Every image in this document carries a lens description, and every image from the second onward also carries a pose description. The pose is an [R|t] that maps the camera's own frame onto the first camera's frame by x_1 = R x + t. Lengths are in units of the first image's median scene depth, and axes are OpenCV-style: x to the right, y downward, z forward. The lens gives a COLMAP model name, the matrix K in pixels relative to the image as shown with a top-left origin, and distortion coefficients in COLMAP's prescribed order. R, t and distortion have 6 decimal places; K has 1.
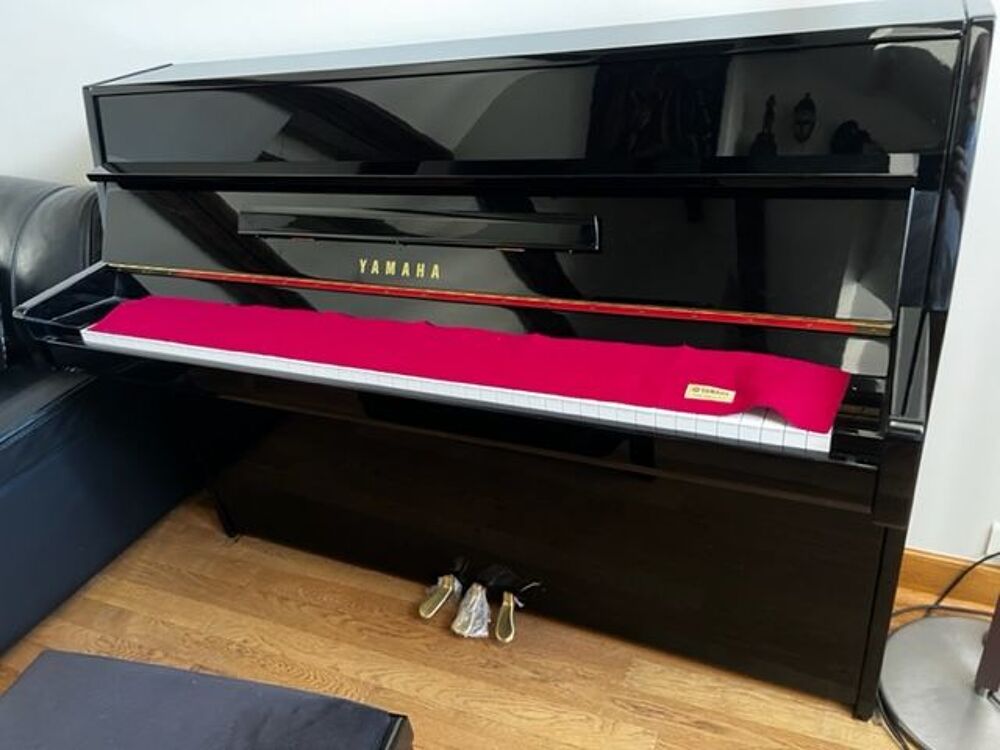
lens RADIAL K [[835.4, 0, 500.0], [0, 835.4, 375.0], [0, 0, 1]] dist [-0.003964, 0.000360]
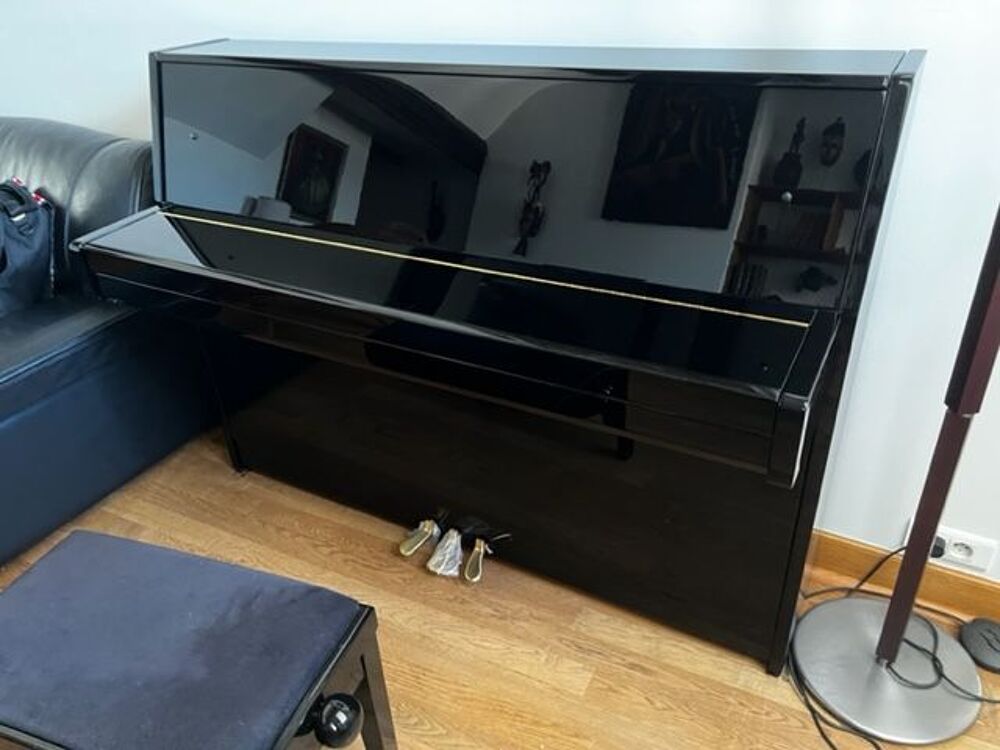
lens RADIAL K [[835.2, 0, 508.0], [0, 835.2, 375.3], [0, 0, 1]] dist [-0.000728, -0.004126]
pose [[0.994754, 0.101959, -0.008333, 0.033987], [-0.101874, 0.994746, 0.010054, 0.025810], [0.009314, -0.009152, 0.999915, -0.119303]]
